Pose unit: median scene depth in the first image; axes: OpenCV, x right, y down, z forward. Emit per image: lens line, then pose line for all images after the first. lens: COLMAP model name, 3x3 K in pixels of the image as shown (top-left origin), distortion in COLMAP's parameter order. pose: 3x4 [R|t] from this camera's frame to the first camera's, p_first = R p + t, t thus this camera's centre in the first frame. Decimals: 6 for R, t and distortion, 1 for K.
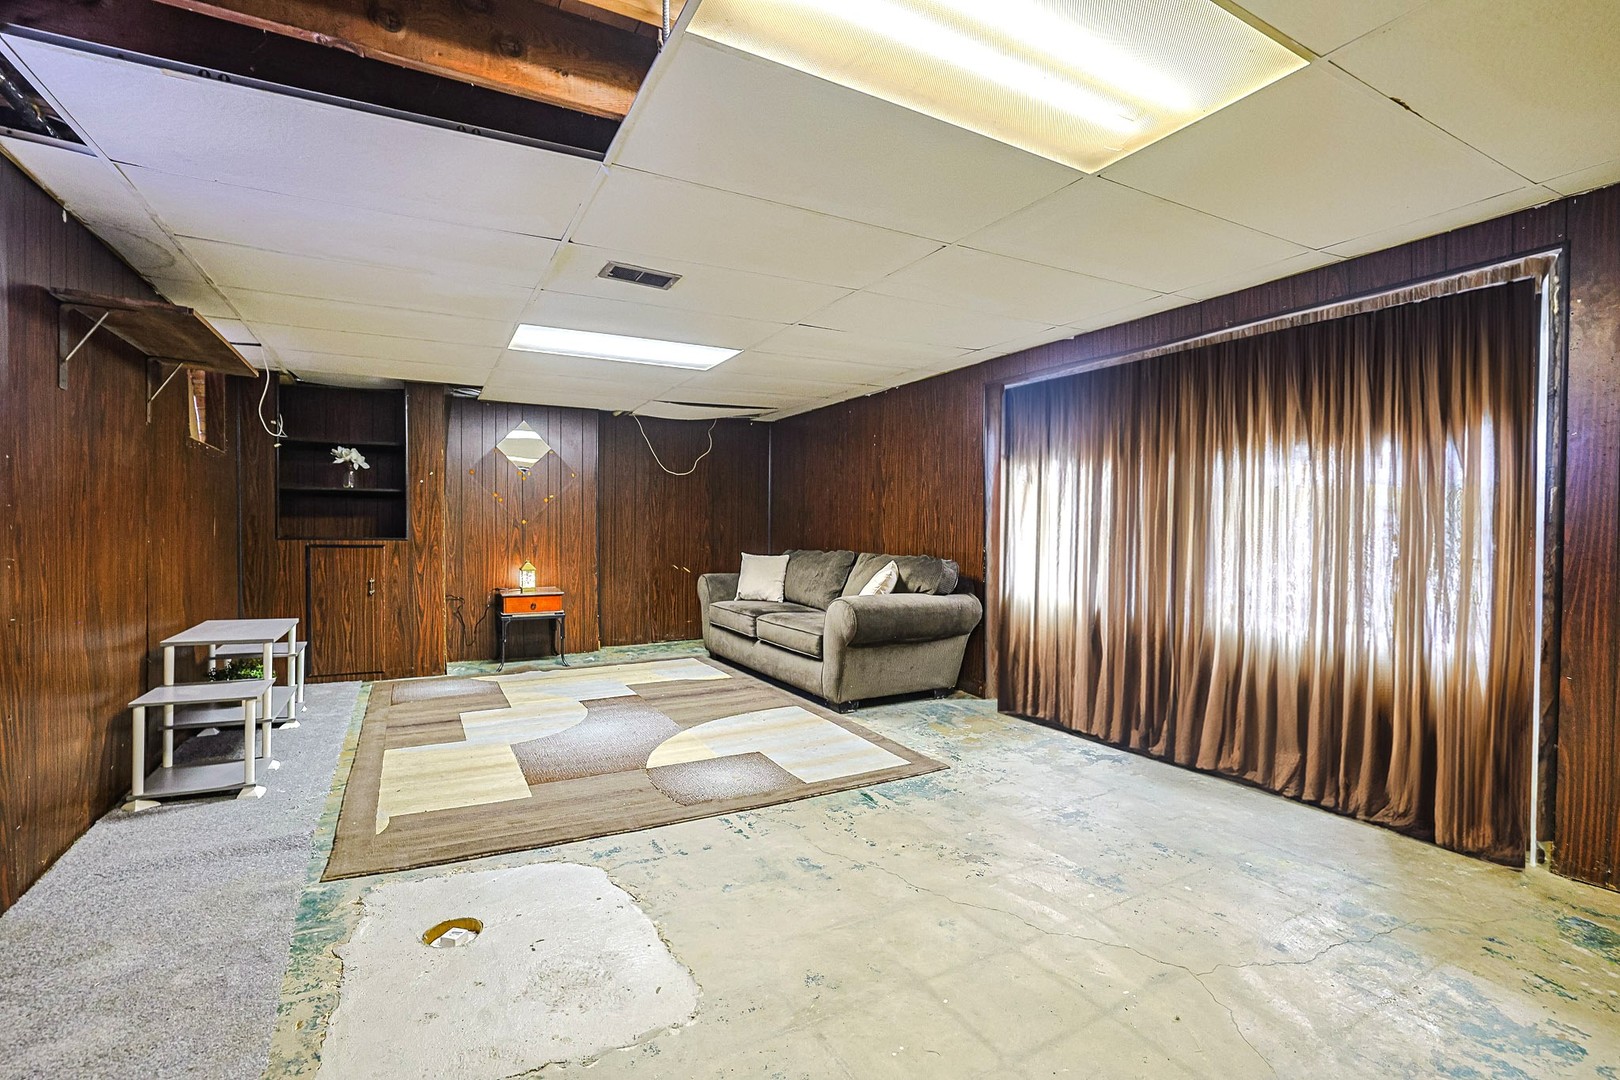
lens RADIAL K [[727.3, 0, 802.6], [0, 727.3, 539.0], [0, 0, 1]] dist [-0.019473, -0.000241]
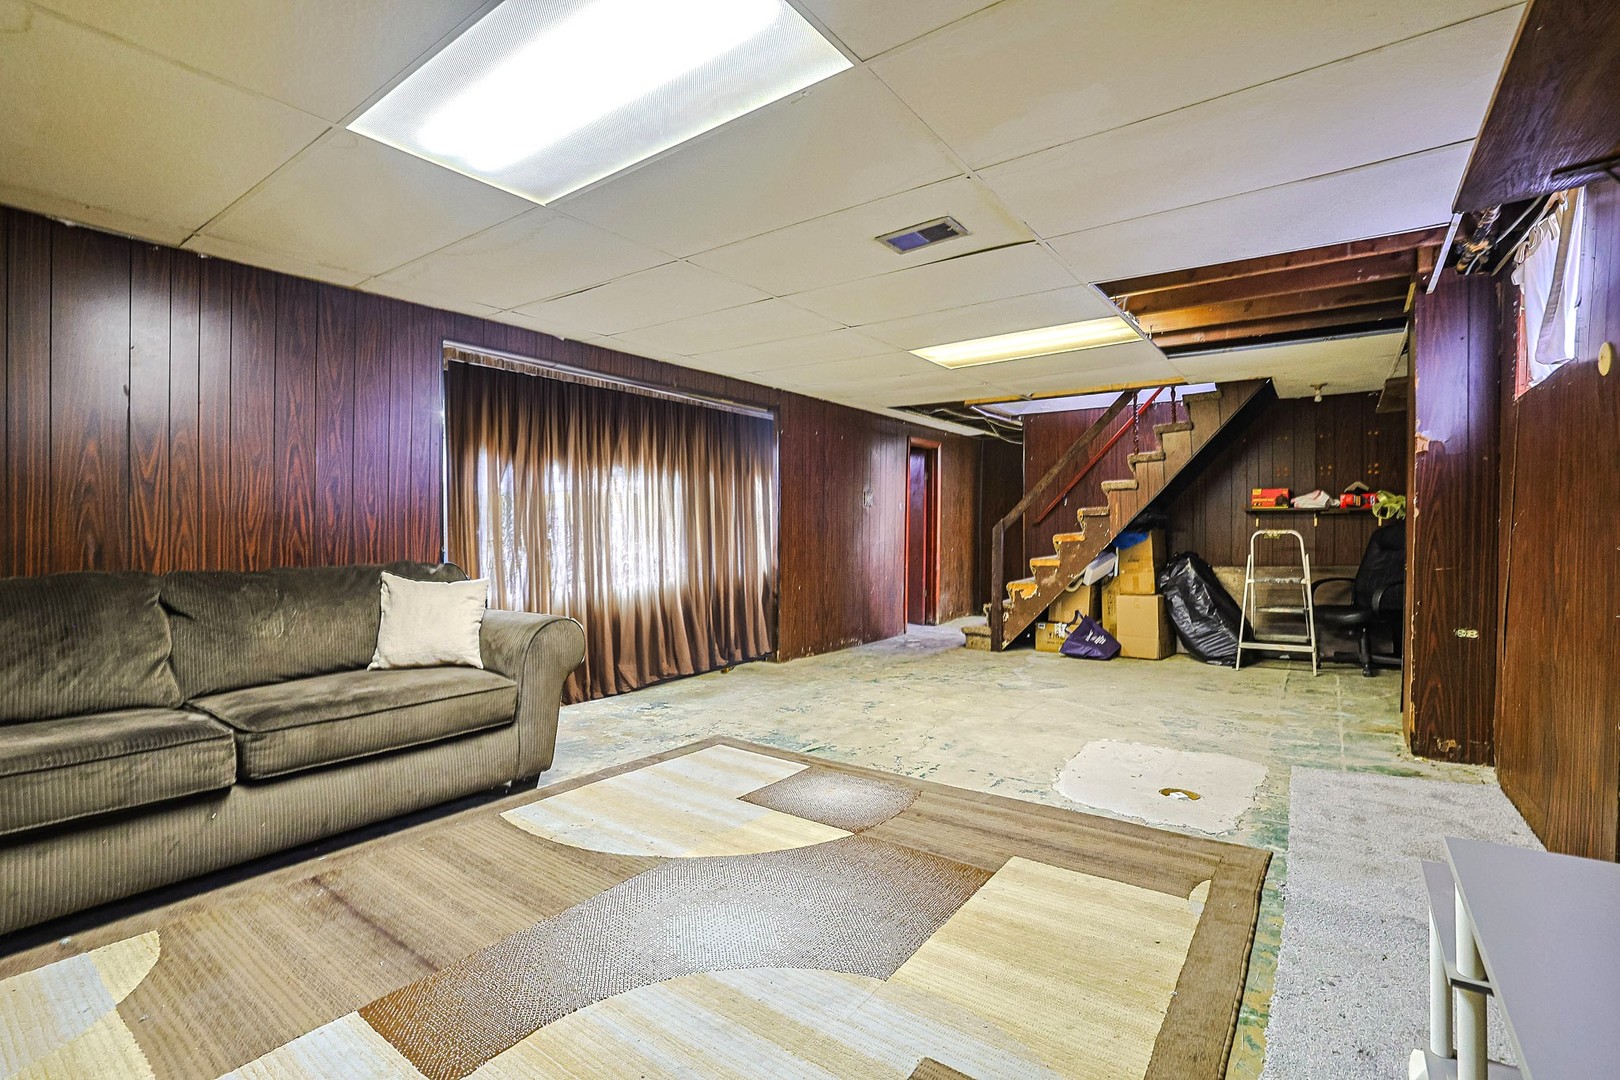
lens RADIAL K [[727.3, 0, 803.5], [0, 727.3, 537.3], [0, 0, 1]] dist [-0.019473, -0.000241]
pose [[-0.425251, -0.009662, 0.905024, -0.936382], [0.012038, 0.999794, 0.016331, -0.010879], [-0.904995, 0.017839, -0.425048, 1.453517]]
